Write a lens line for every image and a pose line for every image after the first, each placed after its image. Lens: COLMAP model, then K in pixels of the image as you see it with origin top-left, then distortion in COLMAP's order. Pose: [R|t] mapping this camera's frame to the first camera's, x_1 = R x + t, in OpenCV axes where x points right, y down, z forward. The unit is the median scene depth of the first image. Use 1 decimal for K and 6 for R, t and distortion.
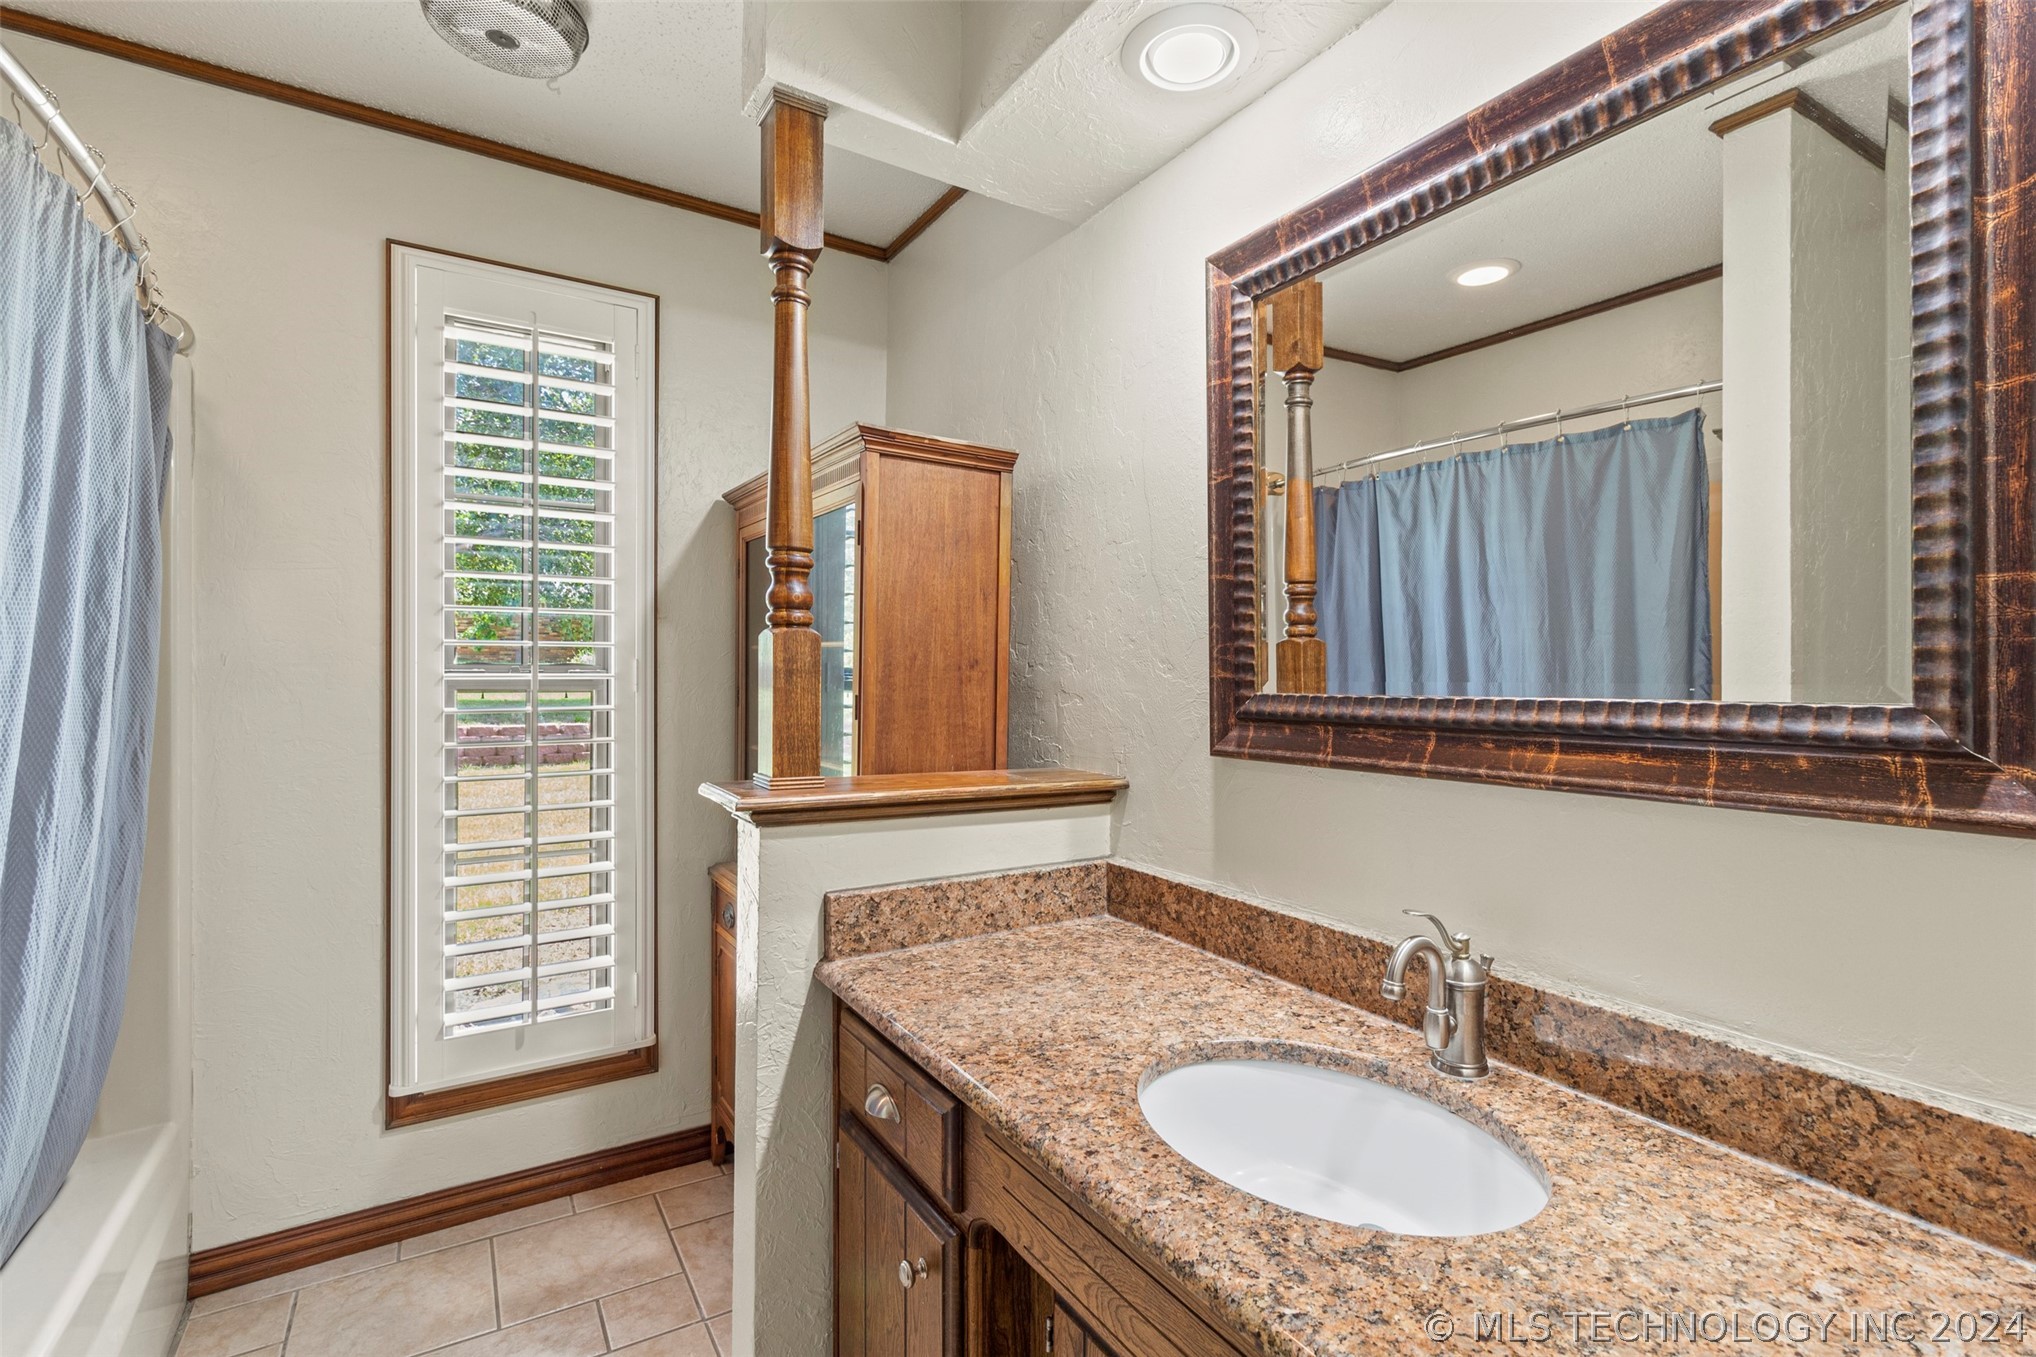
lens RADIAL K [[948.9, 0, 1019.7], [0, 948.9, 669.0], [0, 0, 1]] dist [0.000618, 0.000783]
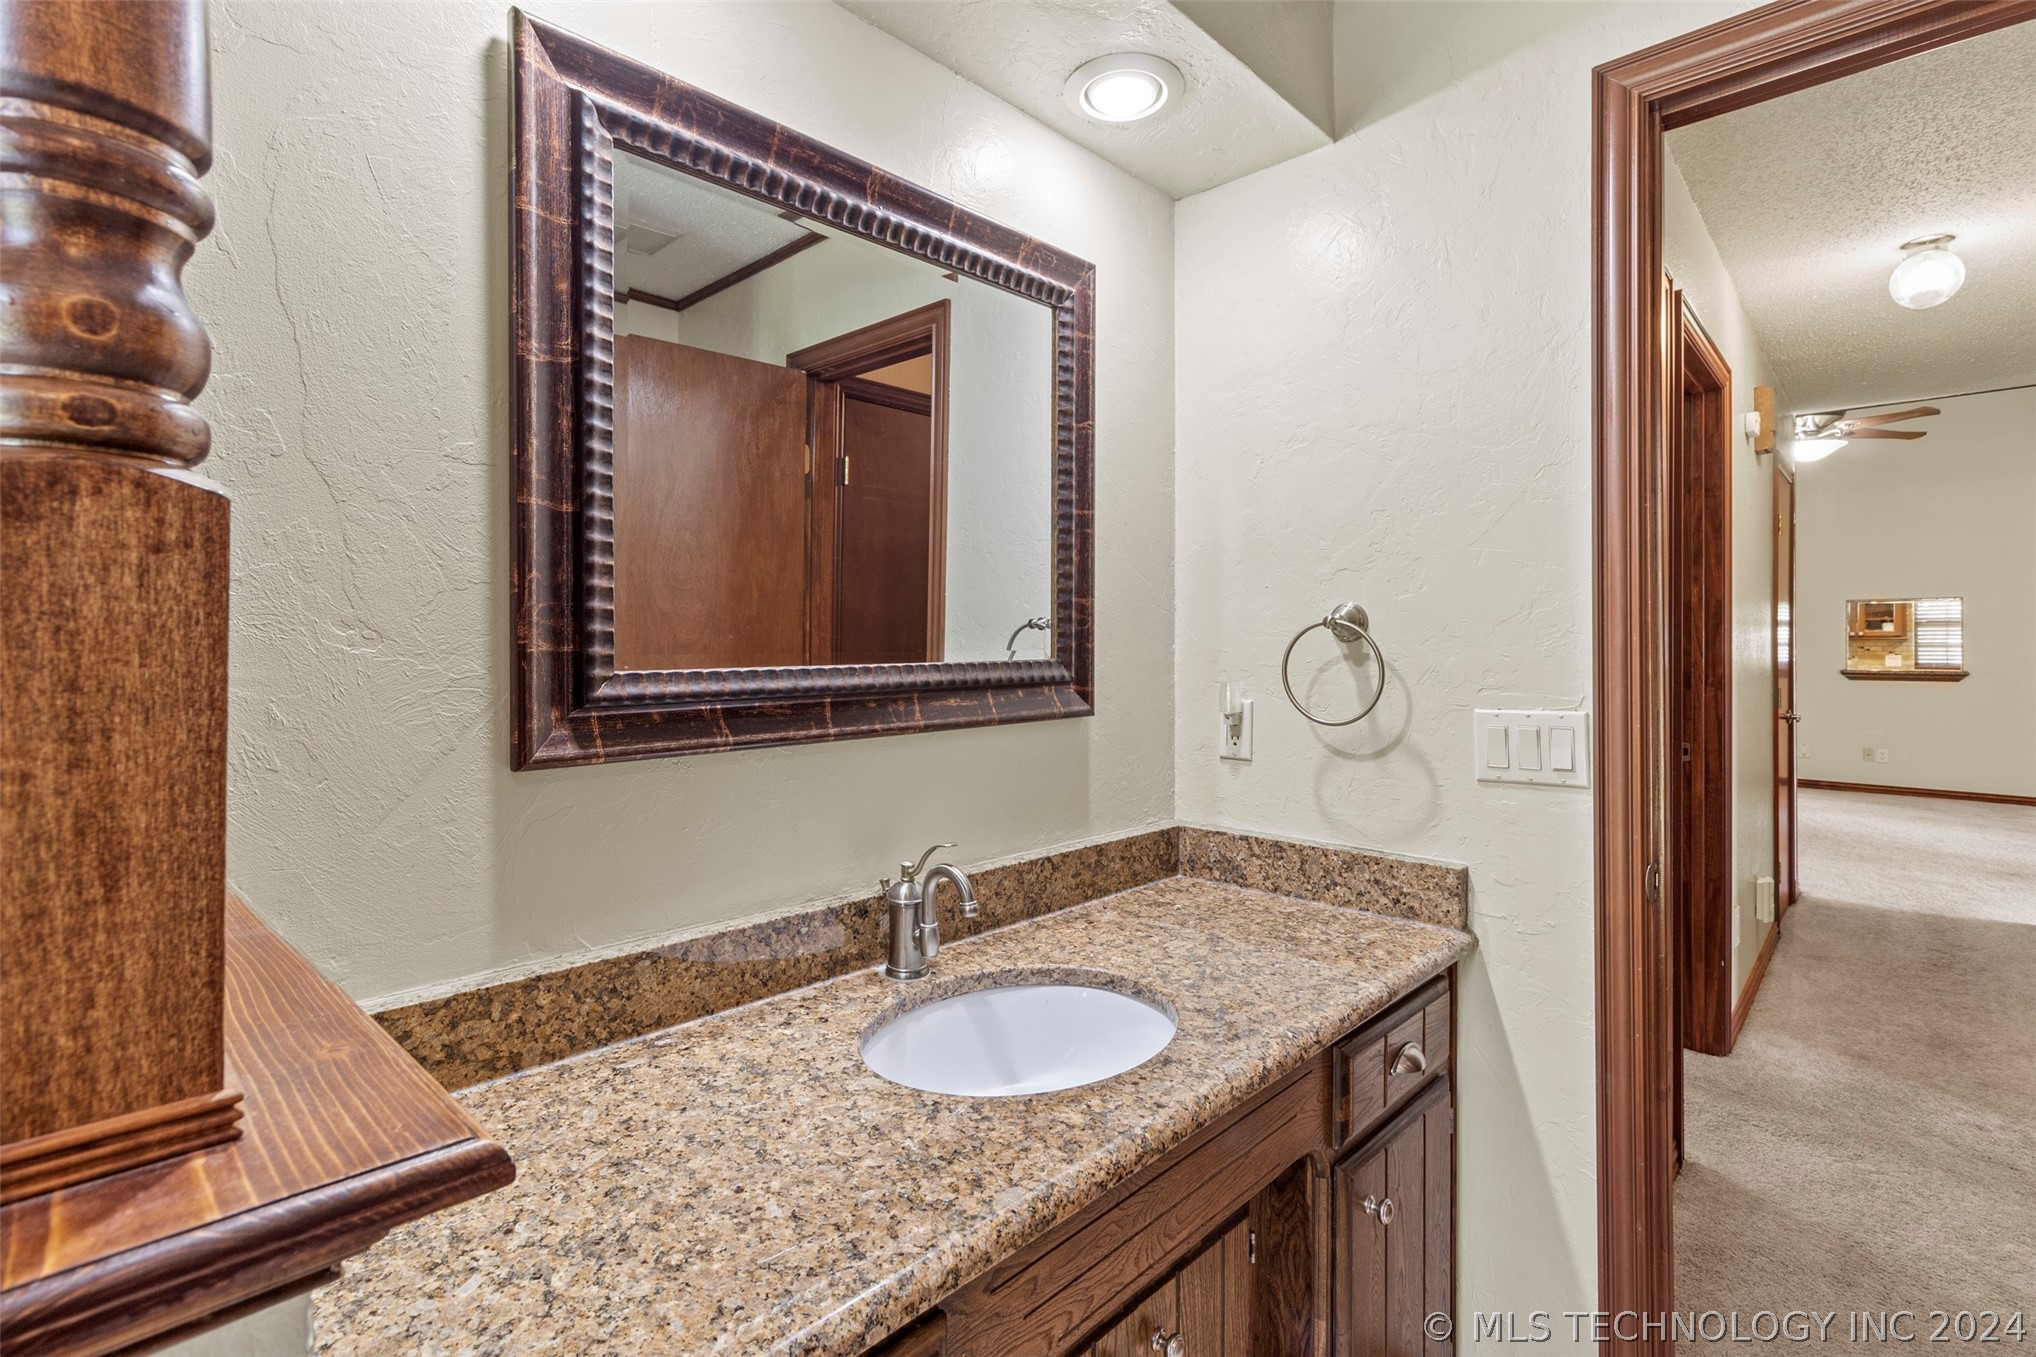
lens RADIAL K [[948.9, 0, 1020.2], [0, 948.9, 647.2], [0, 0, 1]] dist [0.000618, 0.000783]
pose [[-0.259642, 0.002001, 0.965703, -0.633846], [0.002144, 0.999997, -0.001496, 0.009137], [-0.965702, 0.001682, -0.259646, 1.015993]]
